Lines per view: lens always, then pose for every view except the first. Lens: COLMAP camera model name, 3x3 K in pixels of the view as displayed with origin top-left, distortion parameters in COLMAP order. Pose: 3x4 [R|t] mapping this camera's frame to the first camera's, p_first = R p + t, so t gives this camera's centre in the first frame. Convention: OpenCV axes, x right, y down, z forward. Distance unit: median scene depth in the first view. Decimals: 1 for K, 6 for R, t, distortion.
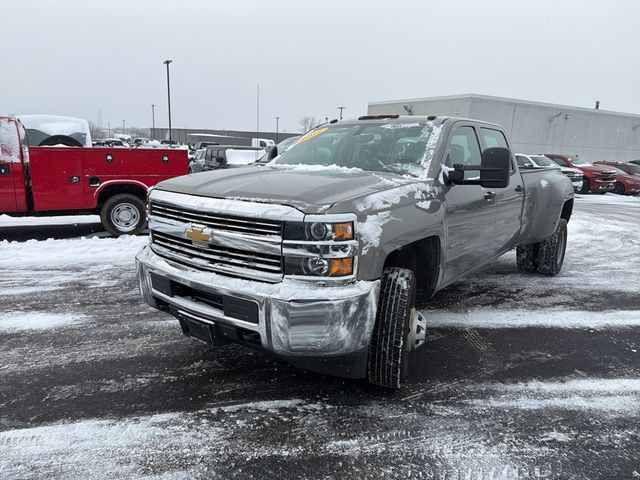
lens RADIAL K [[466.6, 0, 320.0], [0, 466.6, 240.0], [0, 0, 1]] dist [0.000106, -0.001384]
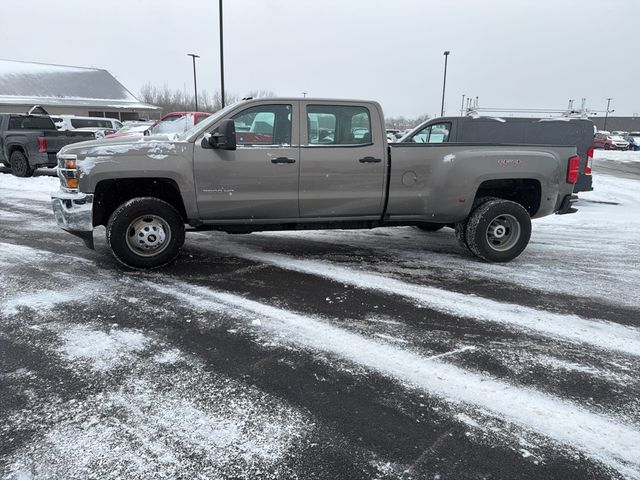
lens RADIAL K [[466.6, 0, 320.0], [0, 466.6, 240.0], [0, 0, 1]] dist [0.000106, -0.001384]
pose [[0.768610, 0.138731, -0.624494, 1.717609], [-0.125793, 0.989919, 0.065086, 0.030975], [0.627228, 0.028531, 0.778313, 0.136600]]
